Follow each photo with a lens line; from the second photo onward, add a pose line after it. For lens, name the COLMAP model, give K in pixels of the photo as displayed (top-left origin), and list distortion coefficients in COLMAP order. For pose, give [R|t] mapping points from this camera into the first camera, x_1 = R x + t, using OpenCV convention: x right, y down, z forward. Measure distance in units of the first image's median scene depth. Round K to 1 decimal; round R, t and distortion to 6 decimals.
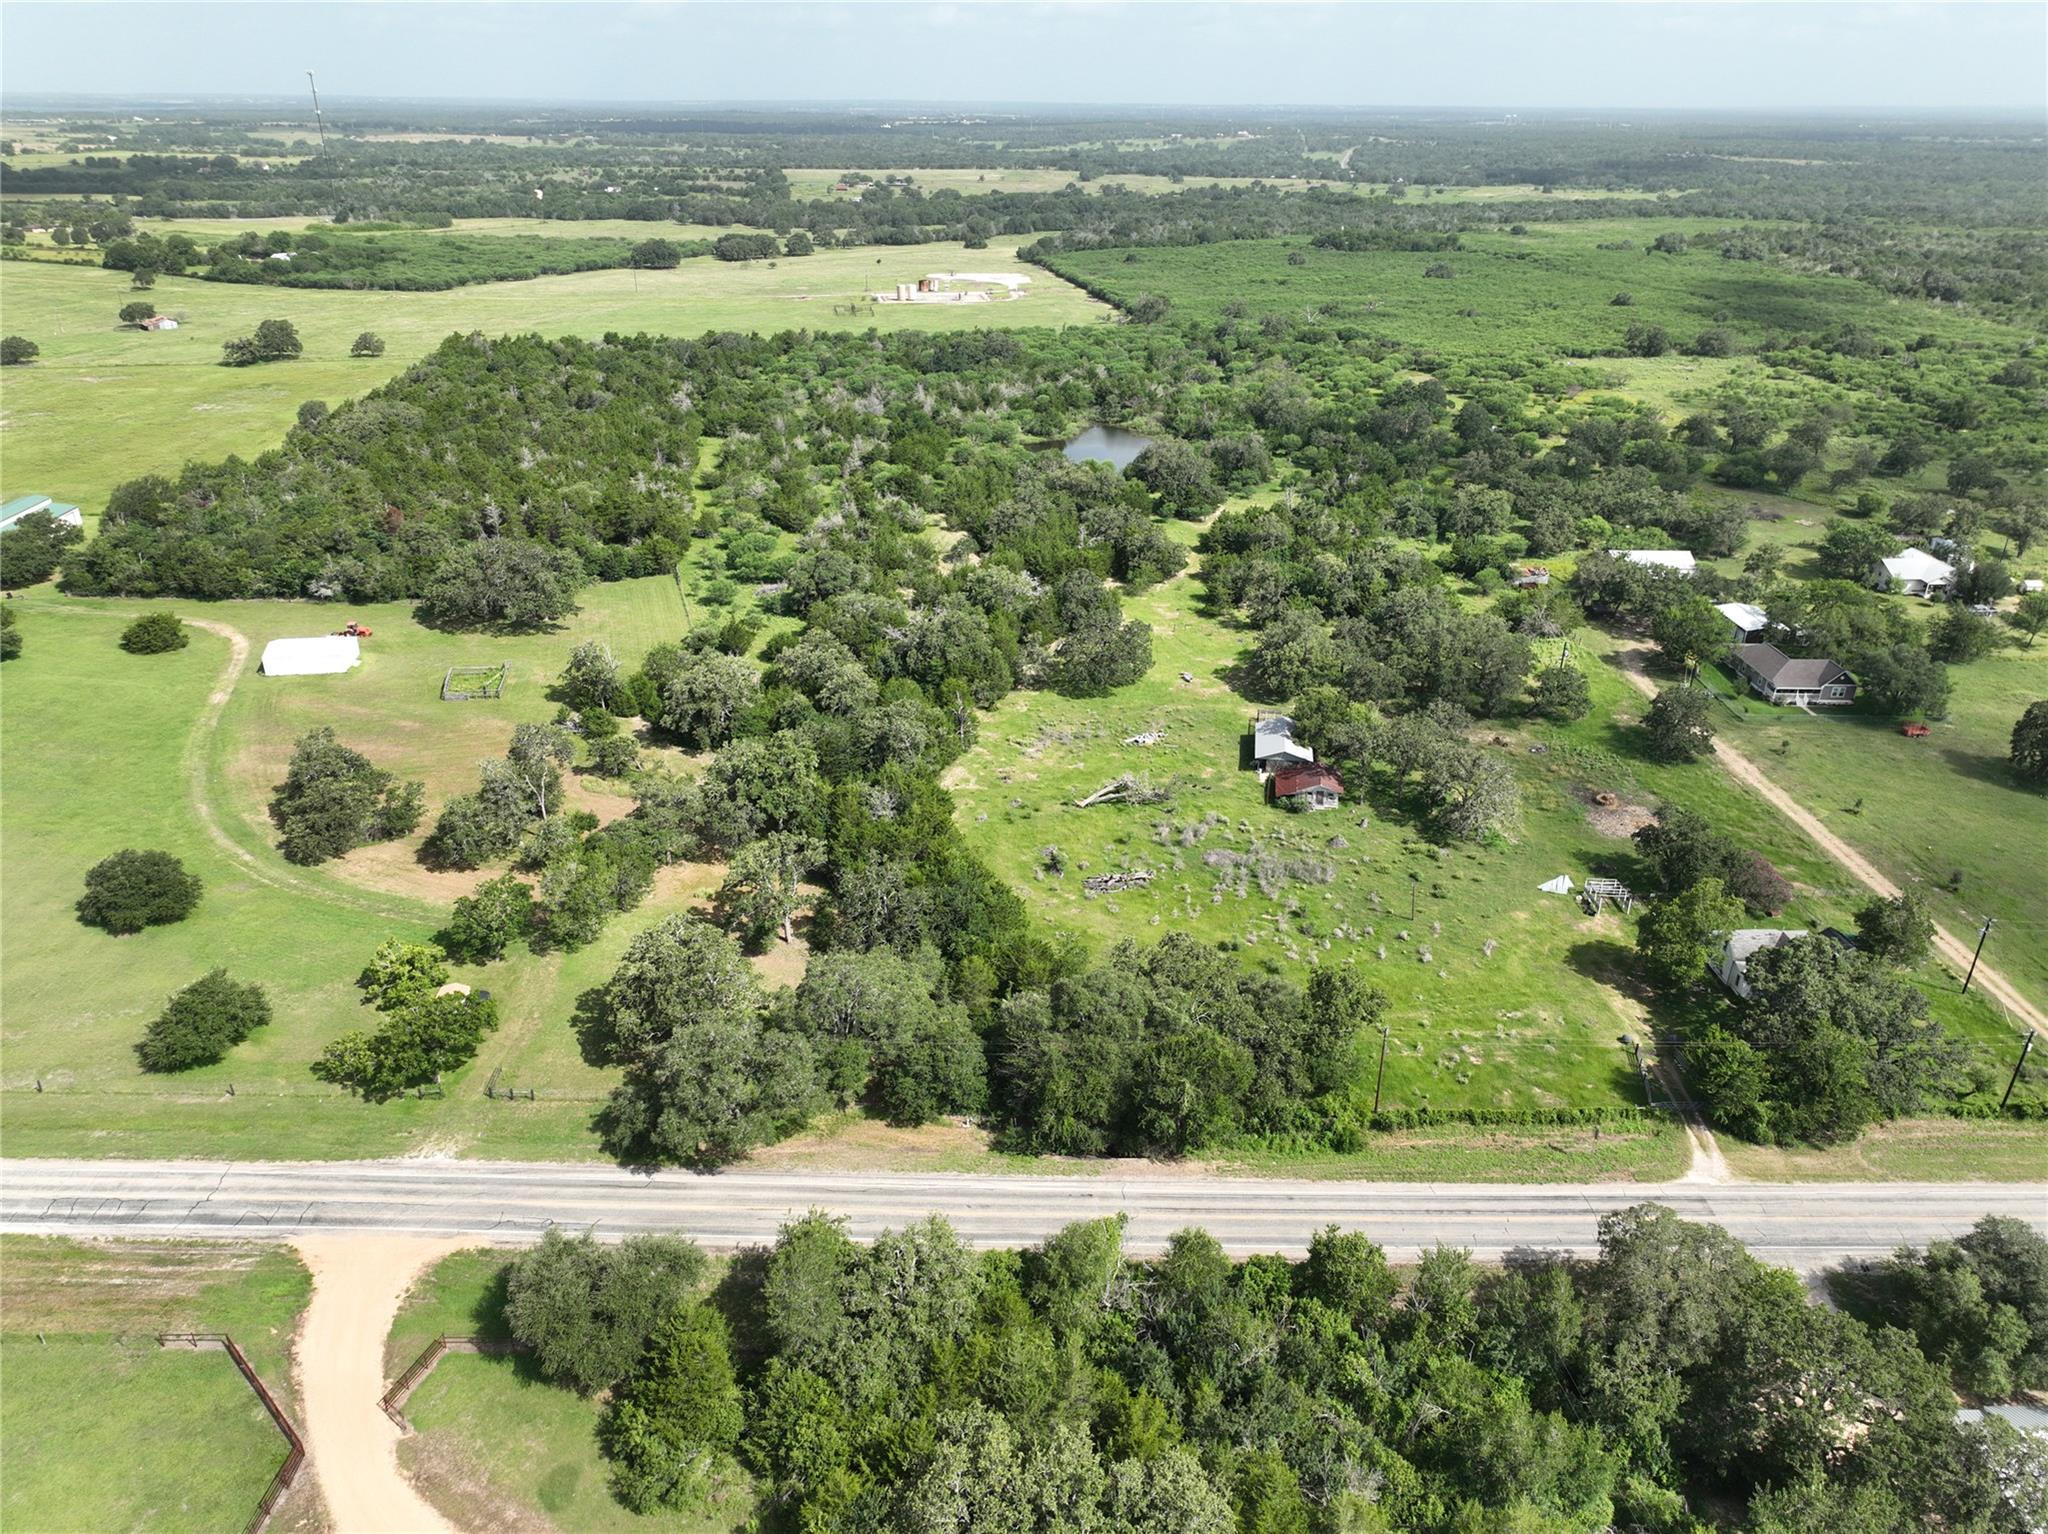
lens RADIAL K [[1433.8, 0, 1028.7], [0, 1433.8, 777.4], [0, 0, 1]] dist [-0.004667, 0.022140]
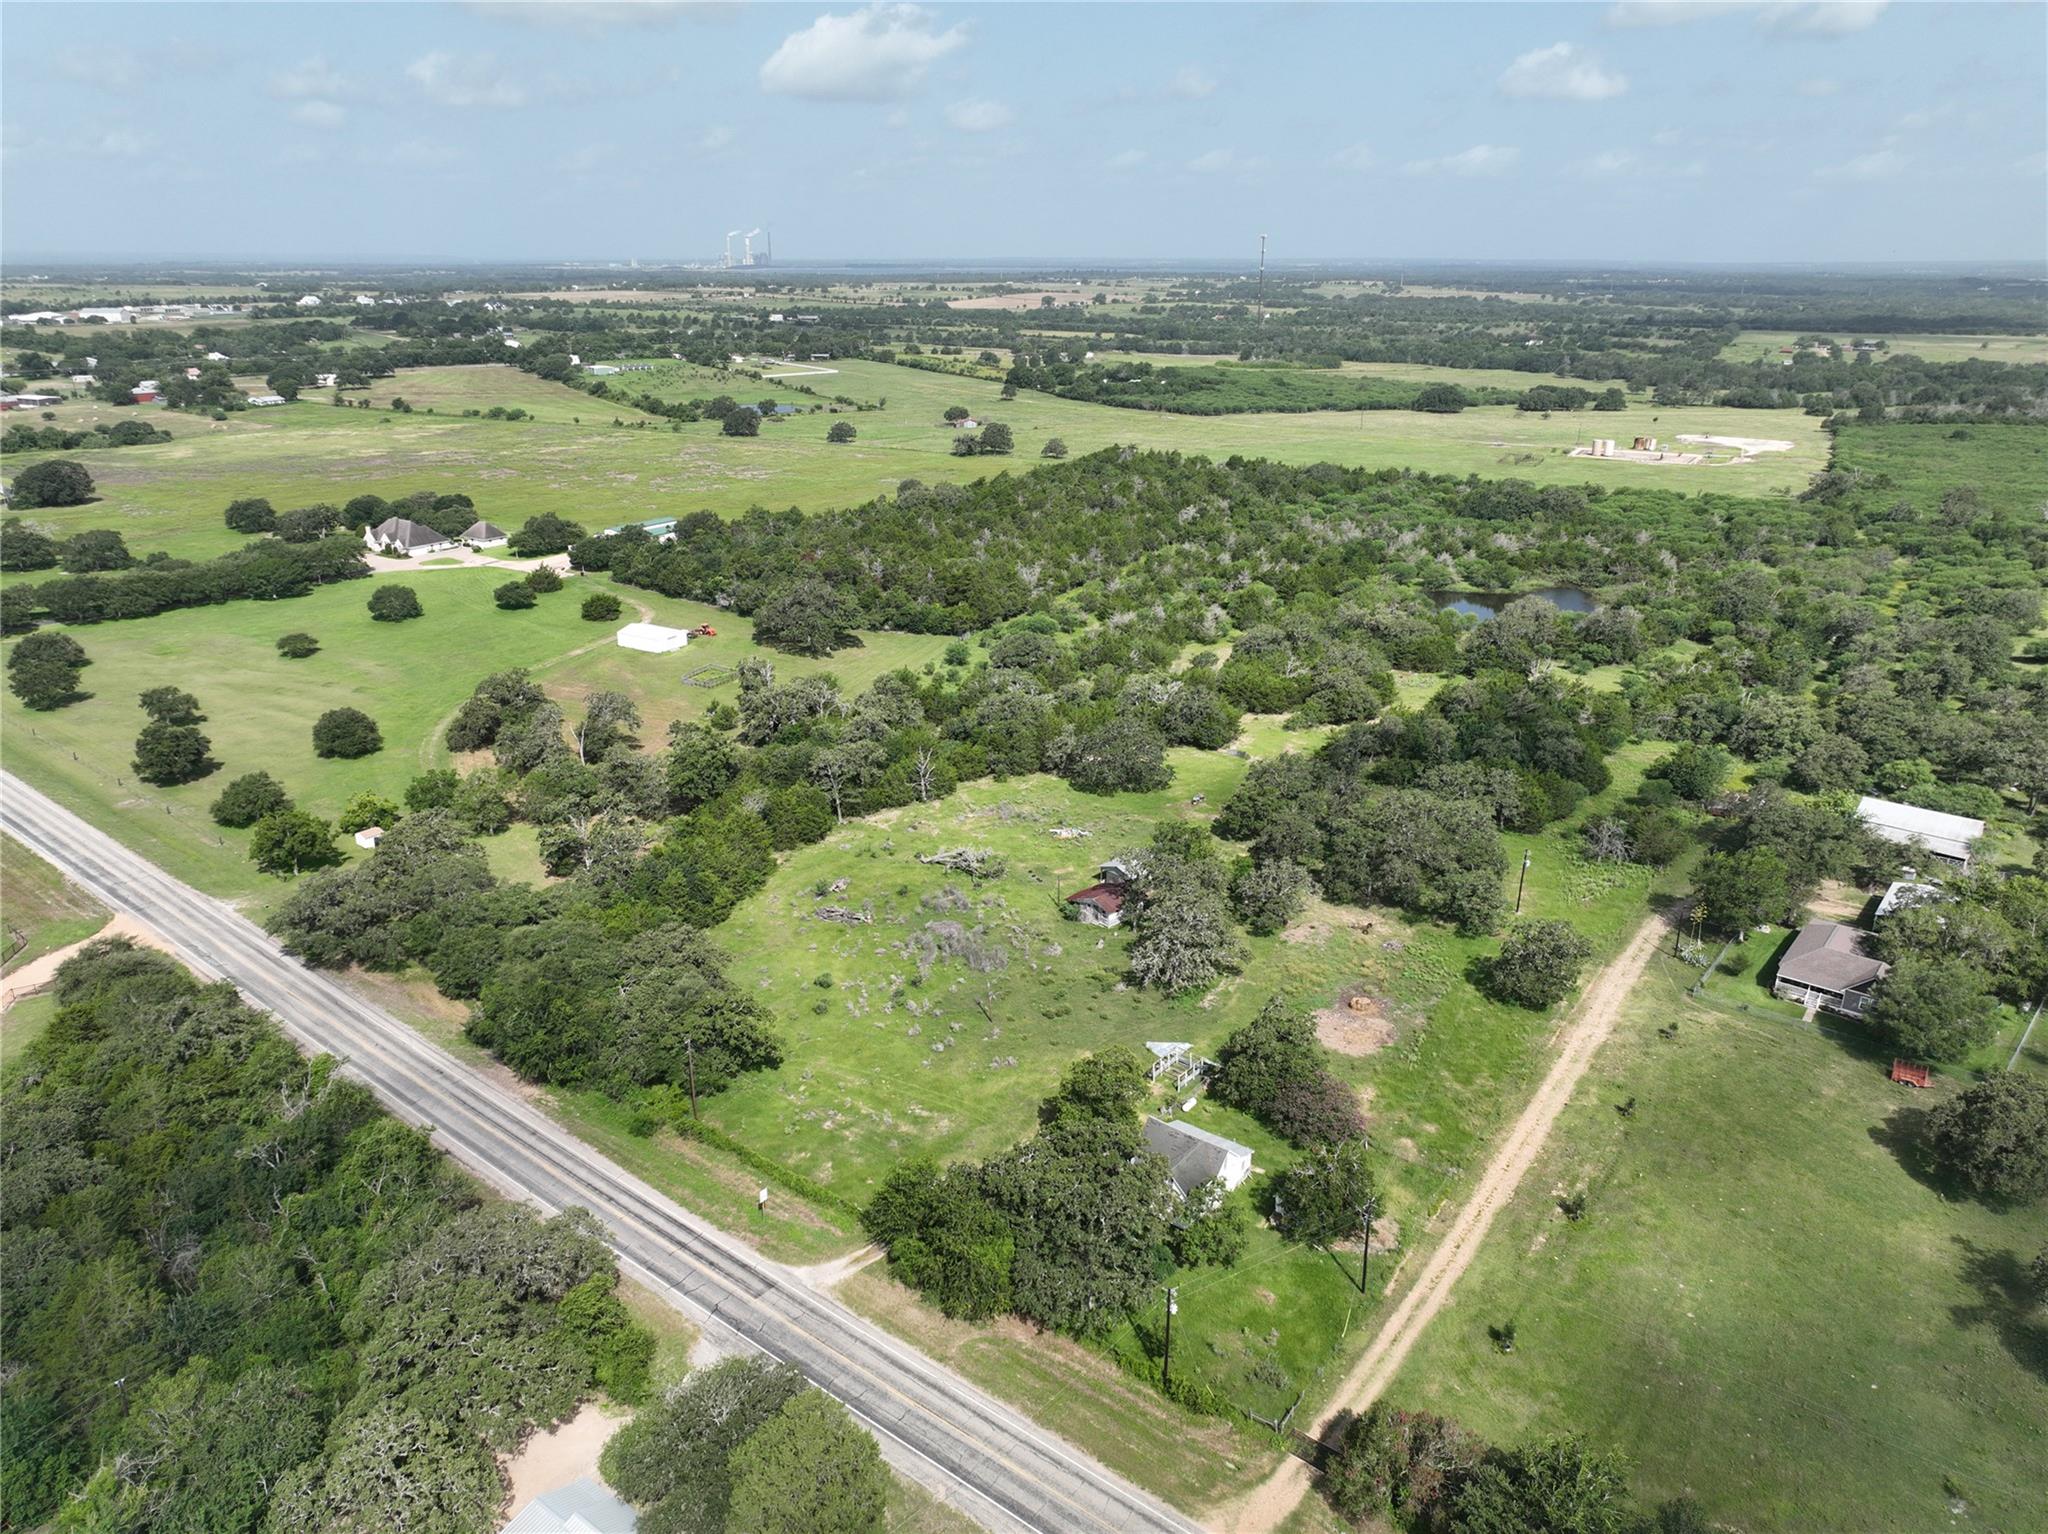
lens RADIAL K [[1433.8, 0, 1028.7], [0, 1433.8, 777.4], [0, 0, 1]] dist [-0.004667, 0.022140]
pose [[0.775805, 0.215983, -0.592855, 0.285942], [-0.271943, 0.962299, -0.005287, -0.022543], [0.569362, 0.165325, 0.805292, 0.061409]]
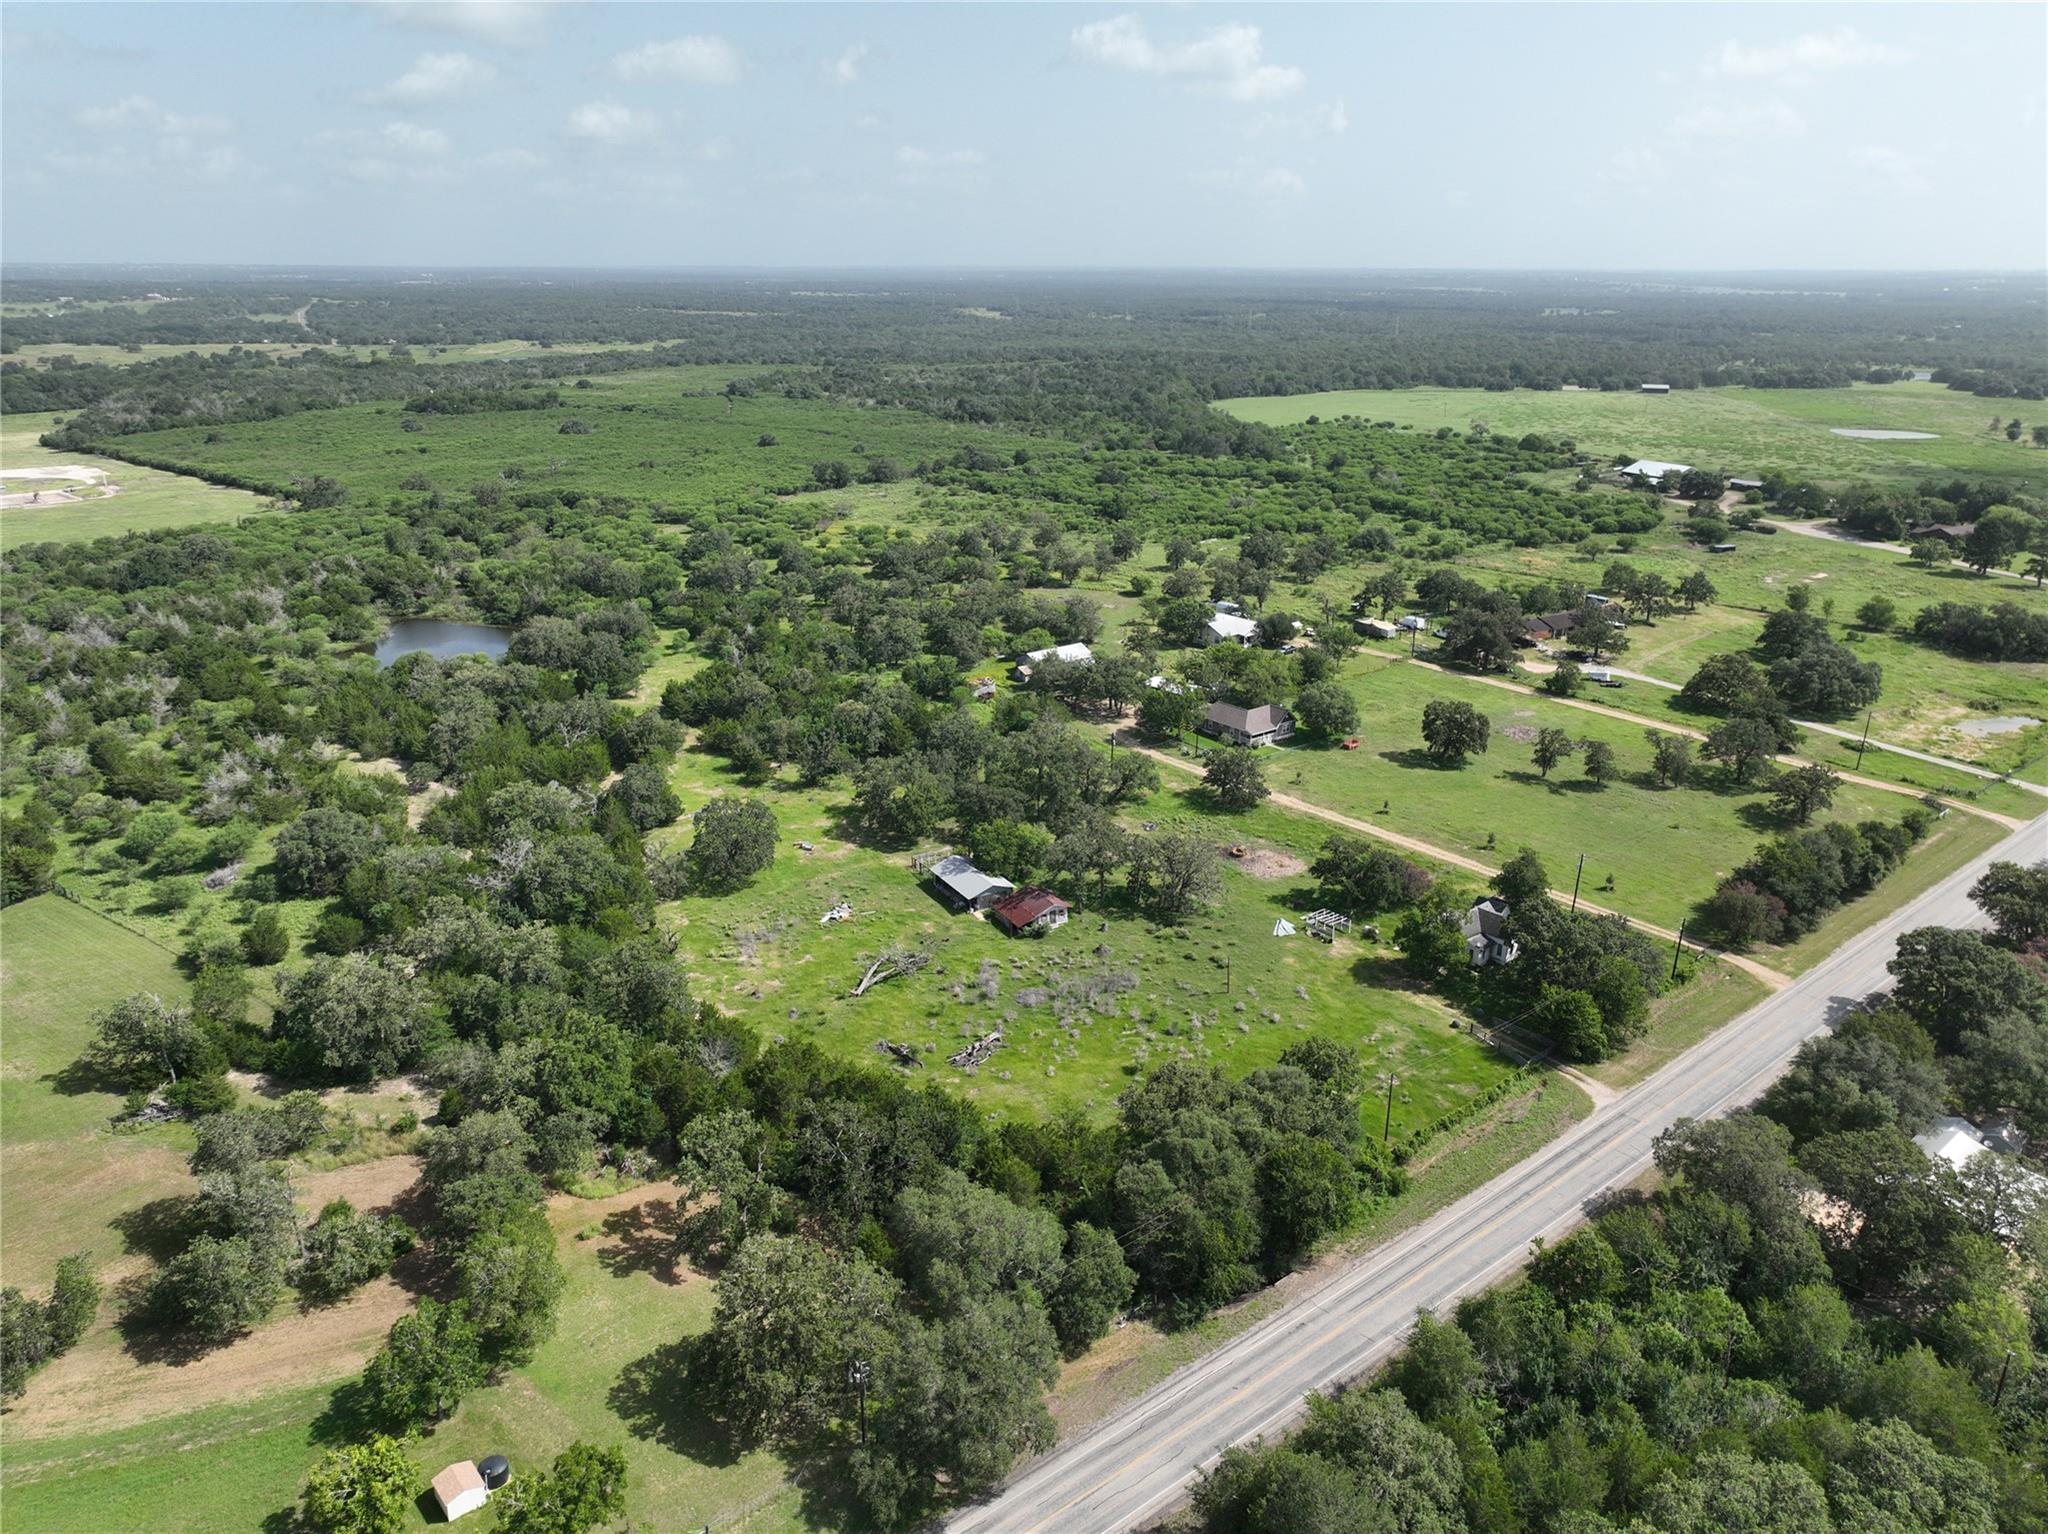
lens RADIAL K [[1433.8, 0, 1028.7], [0, 1433.8, 777.4], [0, 0, 1]] dist [-0.004667, 0.022140]
pose [[0.777401, -0.216322, 0.590637, -0.157260], [0.271229, 0.962504, -0.004476, -0.032504], [-0.567522, 0.163677, 0.806925, 0.057522]]
